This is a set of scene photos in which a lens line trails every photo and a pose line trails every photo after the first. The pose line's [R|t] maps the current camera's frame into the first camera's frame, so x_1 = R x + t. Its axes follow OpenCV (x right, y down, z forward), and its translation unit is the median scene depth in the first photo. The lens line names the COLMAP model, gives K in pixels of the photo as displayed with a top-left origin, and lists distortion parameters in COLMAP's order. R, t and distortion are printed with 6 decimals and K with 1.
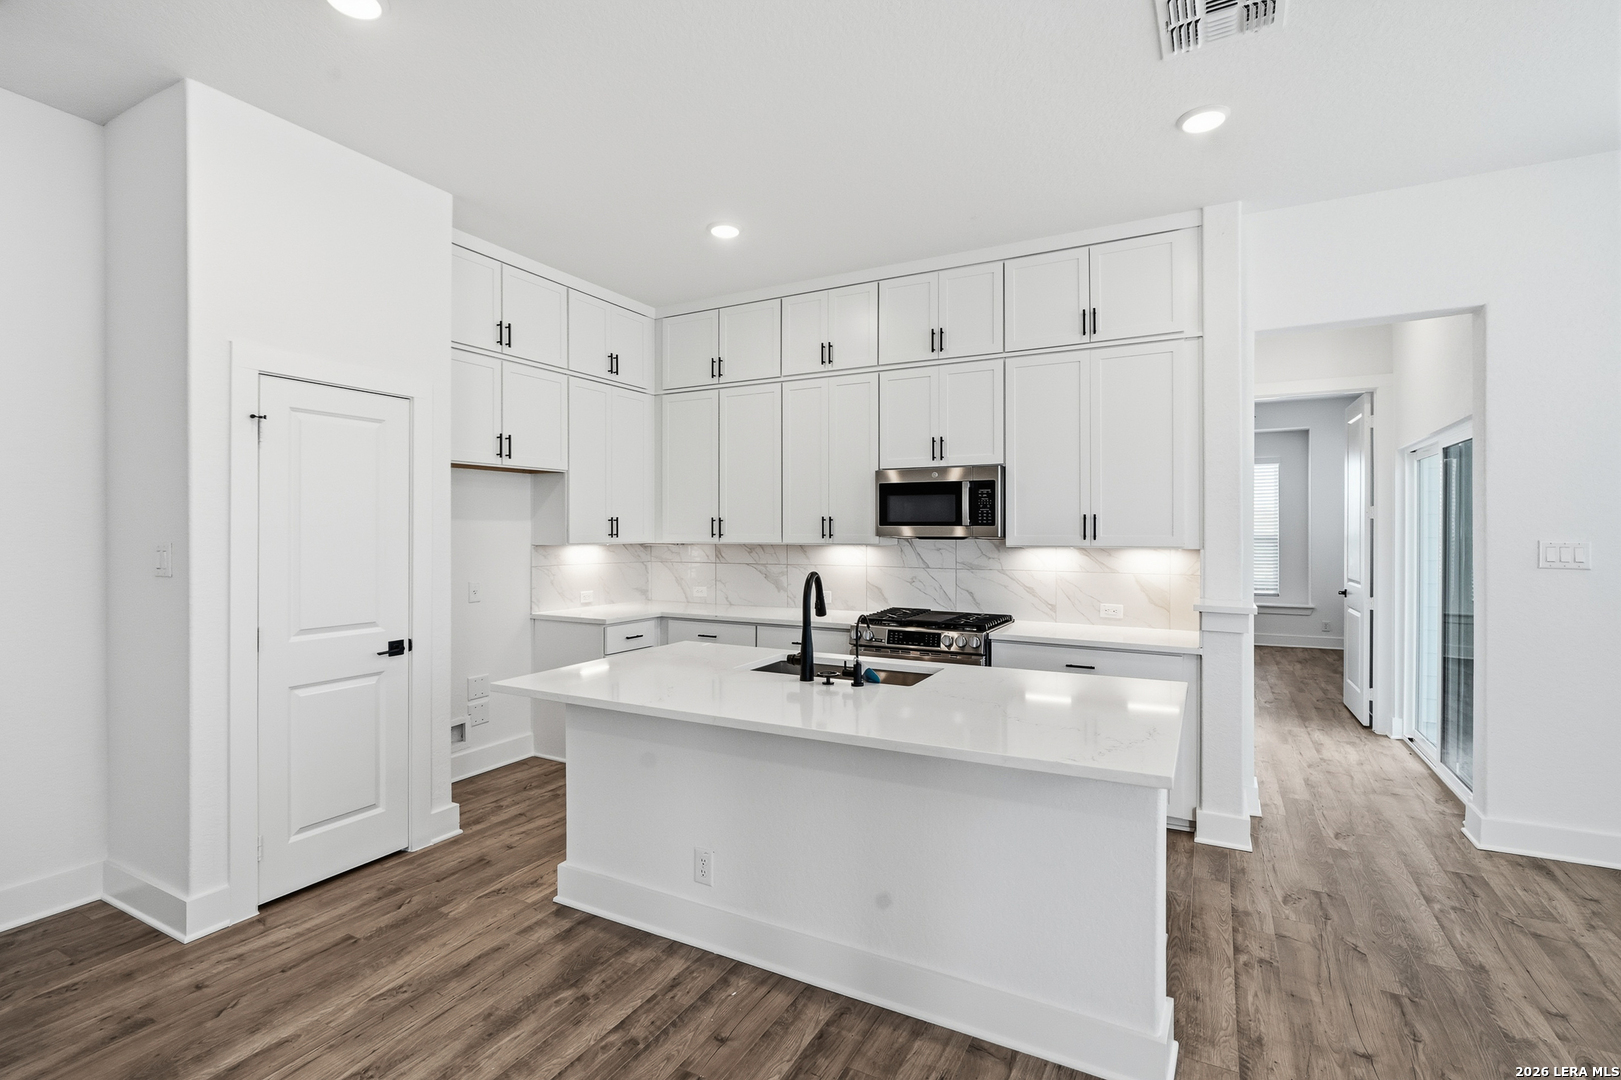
lens RADIAL K [[757.2, 0, 807.0], [0, 757.2, 531.3], [0, 0, 1]] dist [-0.013994, 0.006419]
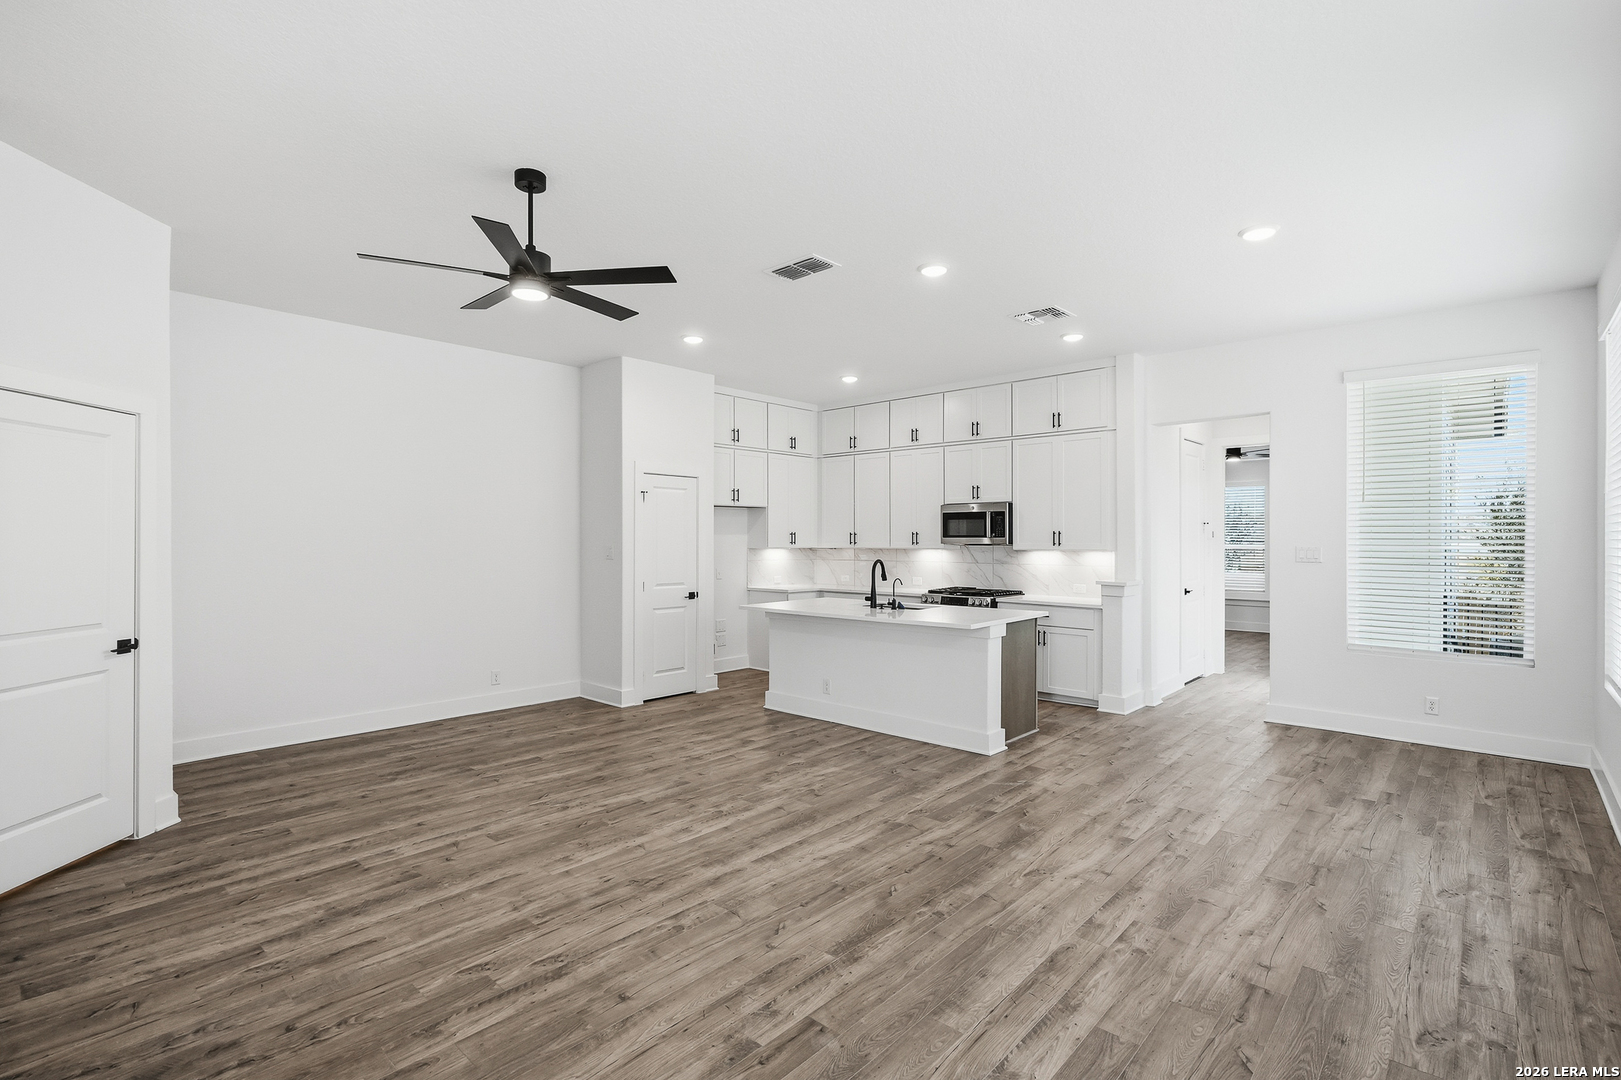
lens RADIAL K [[757.2, 0, 807.9], [0, 757.2, 541.4], [0, 0, 1]] dist [-0.013994, 0.006419]
pose [[0.970481, 0.000358, -0.241176, 0.252489], [-0.000235, 1.000000, 0.000539, 0.000820], [0.241176, -0.000466, 0.970481, -0.869501]]
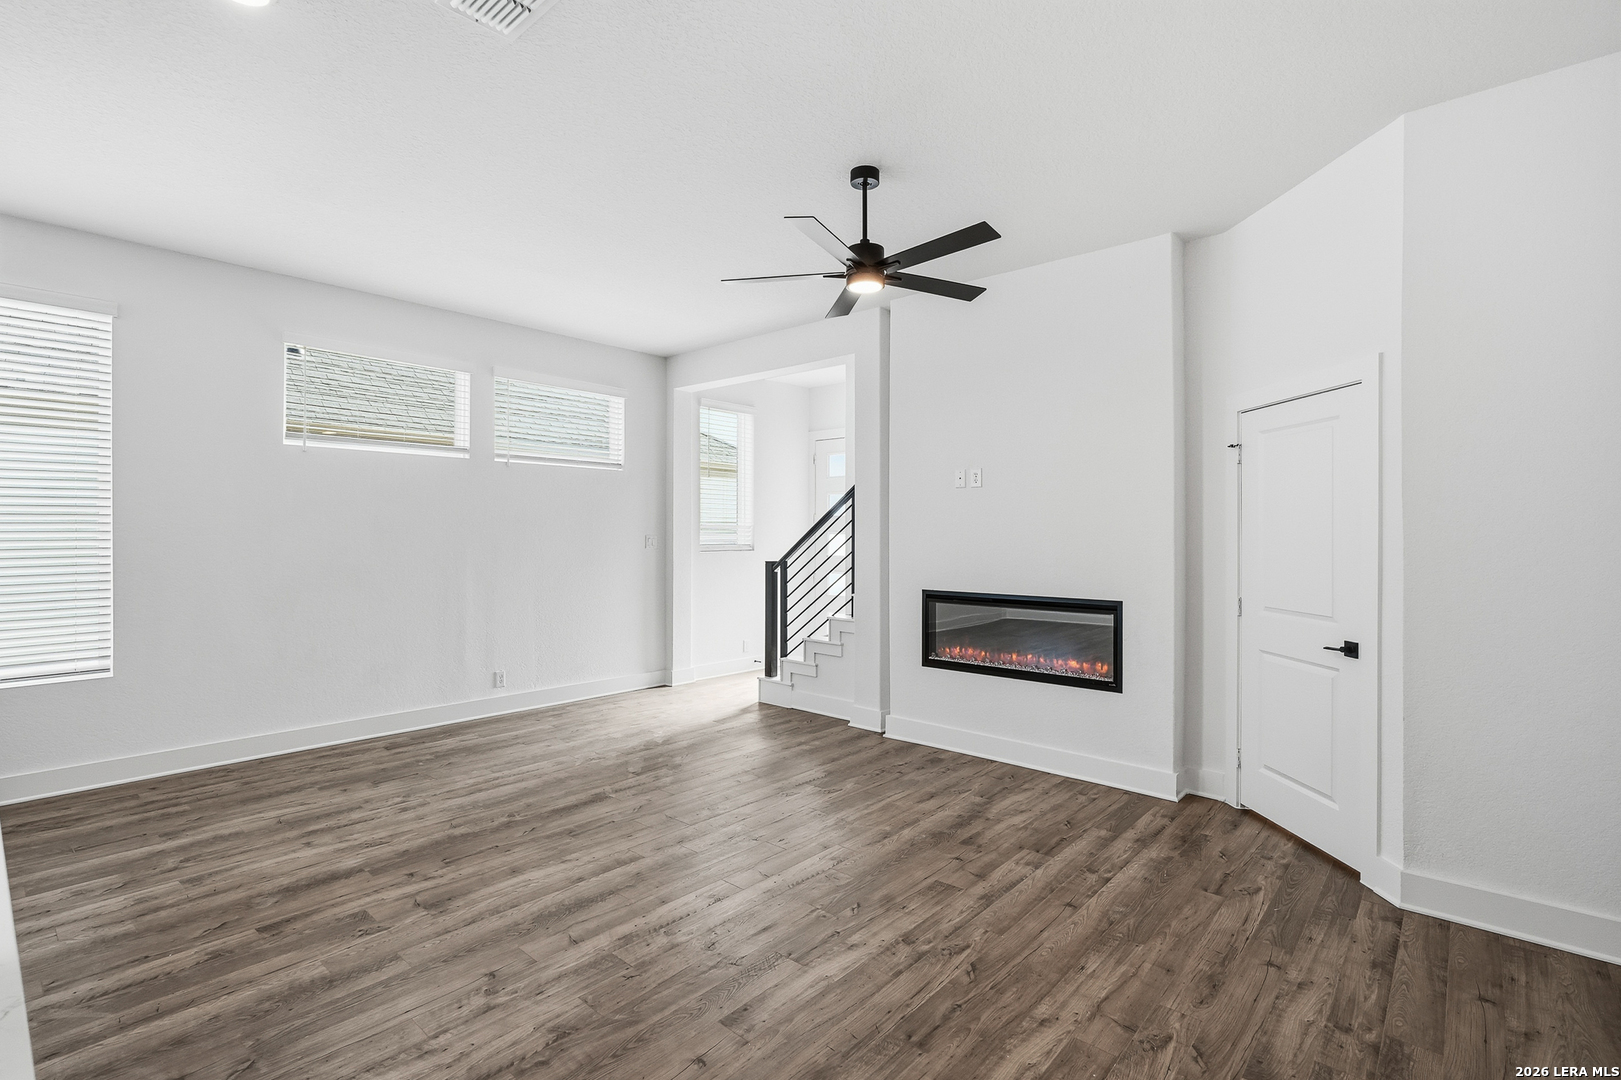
lens RADIAL K [[757.2, 0, 809.5], [0, 757.2, 530.6], [0, 0, 1]] dist [-0.013994, 0.006419]
pose [[-0.973841, -0.004049, 0.227196, -0.410771], [-0.004841, 0.999984, -0.002927, 0.006013], [-0.227180, -0.003950, -0.973845, 0.789449]]
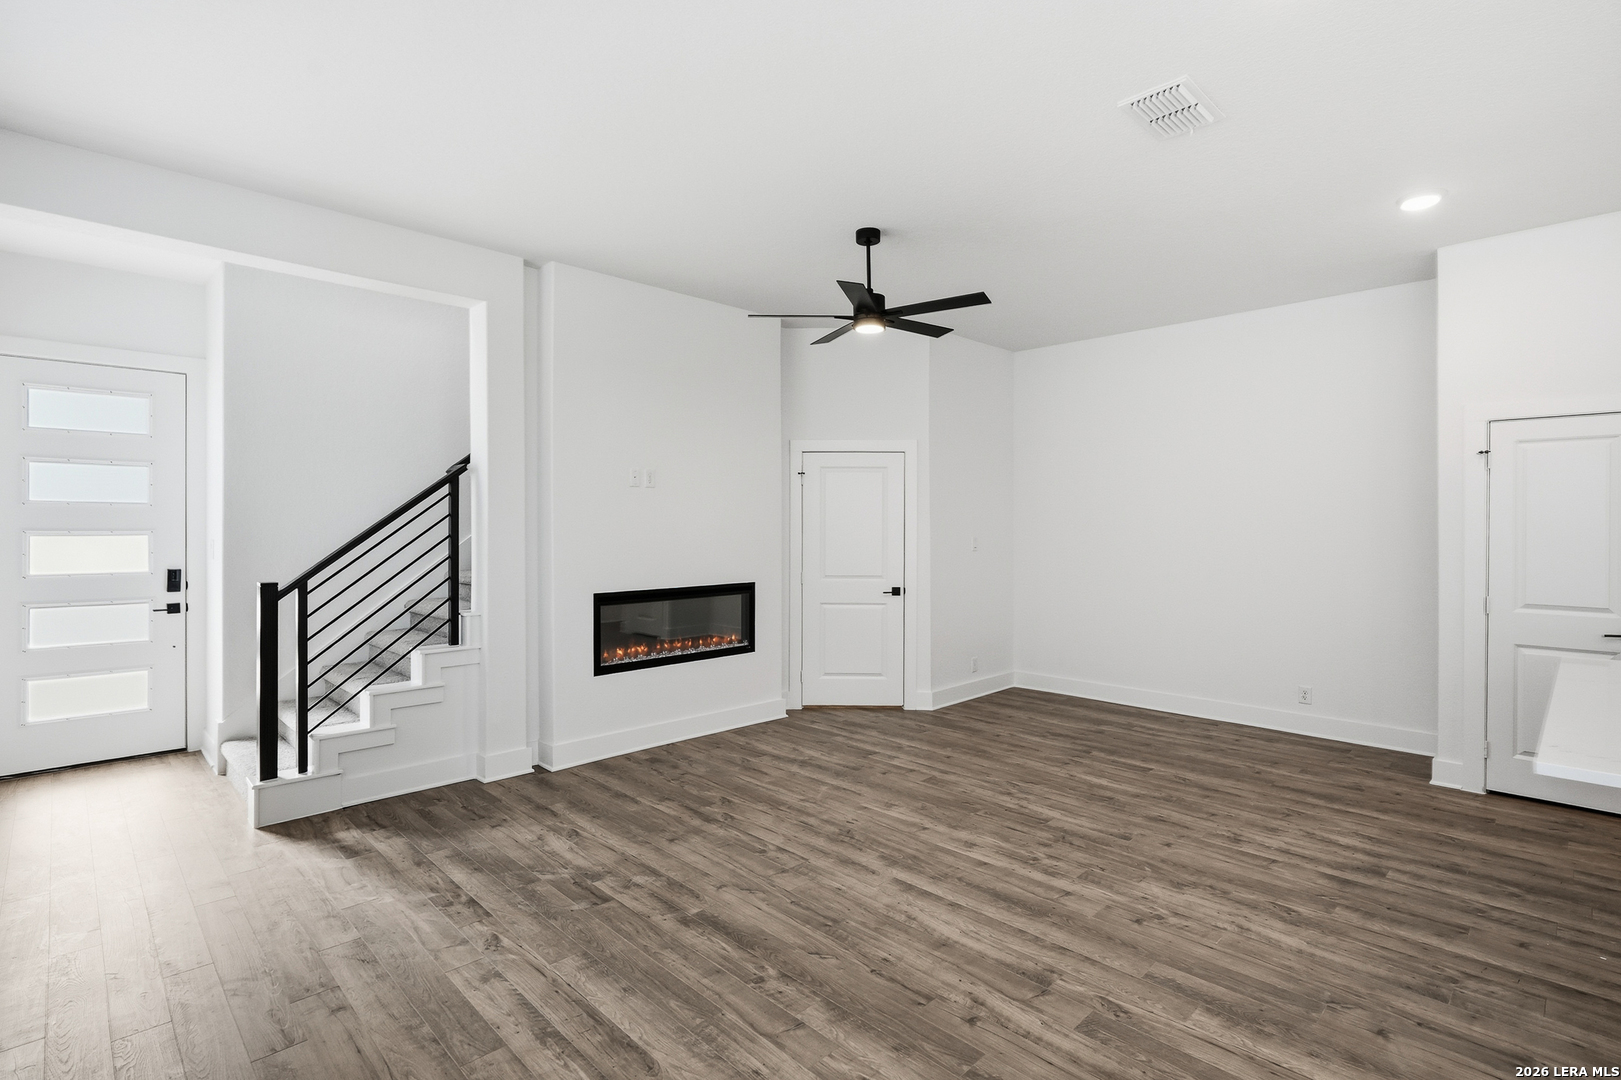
lens RADIAL K [[757.2, 0, 798.0], [0, 757.2, 537.1], [0, 0, 1]] dist [-0.013994, 0.006419]
pose [[-0.301771, 0.009900, -0.953329, 0.792119], [-0.001122, 0.999942, 0.010740, -0.002695], [0.953380, 0.004311, -0.301742, 0.130624]]
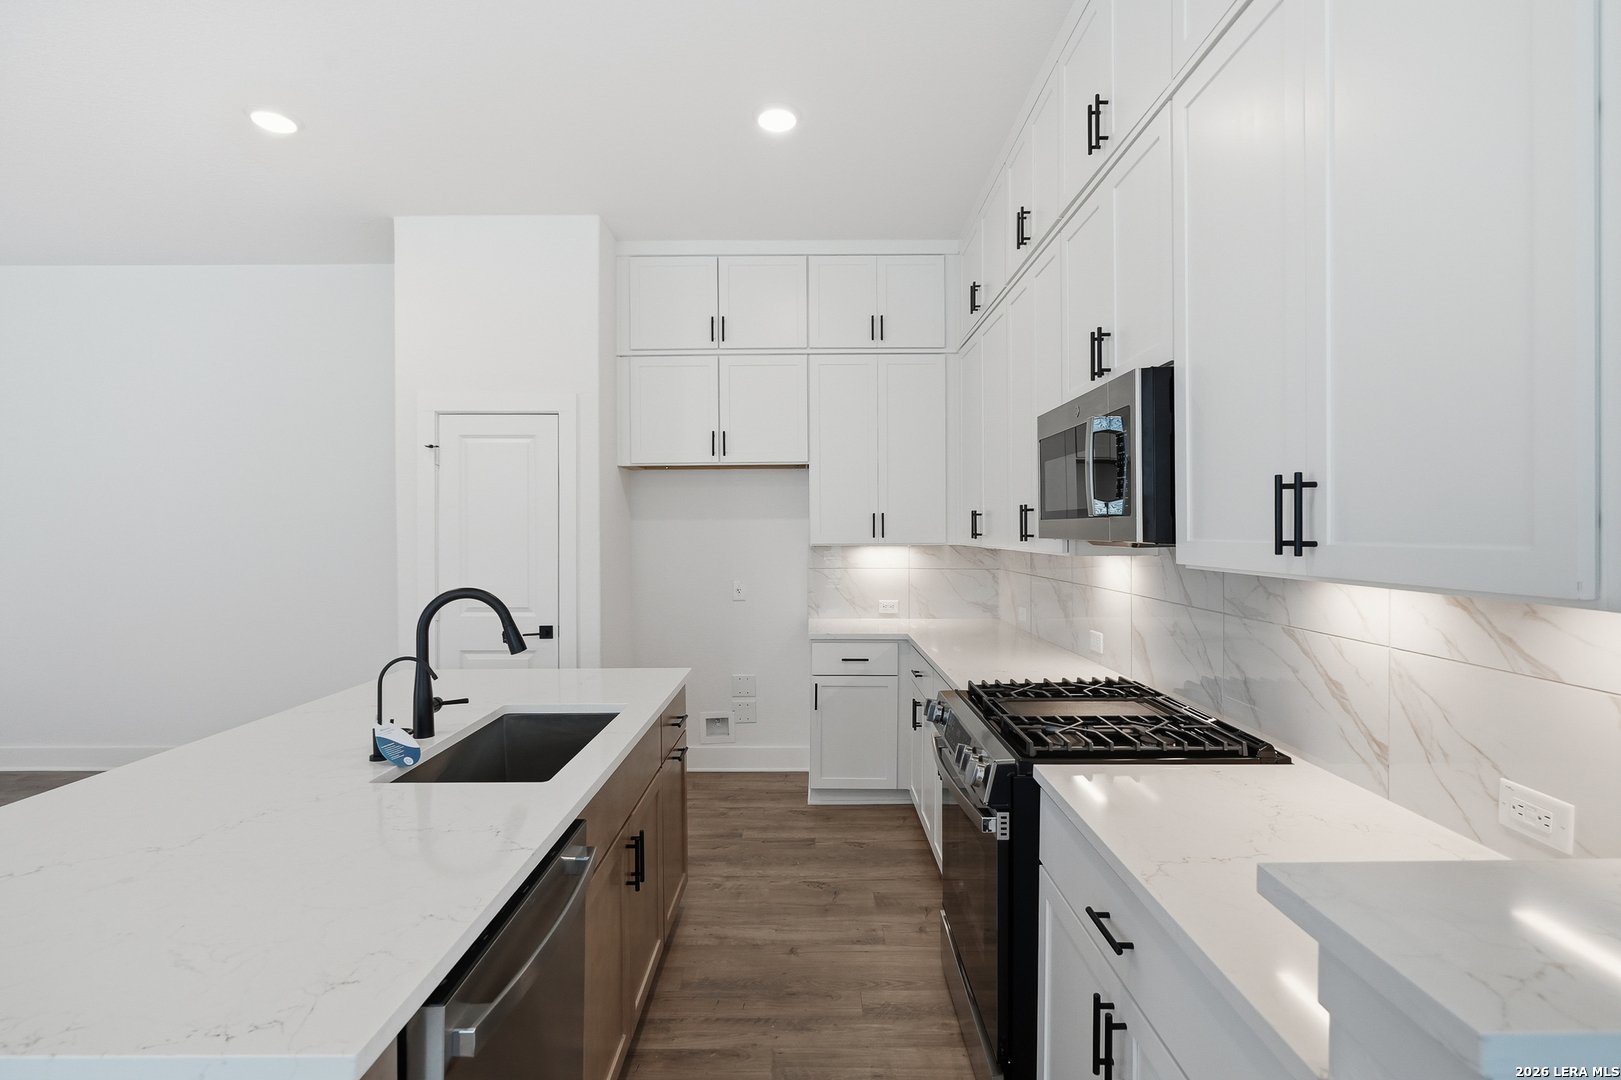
lens RADIAL K [[757.2, 0, 806.5], [0, 757.2, 540.9], [0, 0, 1]] dist [-0.013994, 0.006419]
pose [[0.468184, 0.011165, -0.883560, 0.584911], [0.002807, 0.999896, 0.014122, 0.000027], [0.883626, -0.009092, 0.468104, 0.716903]]
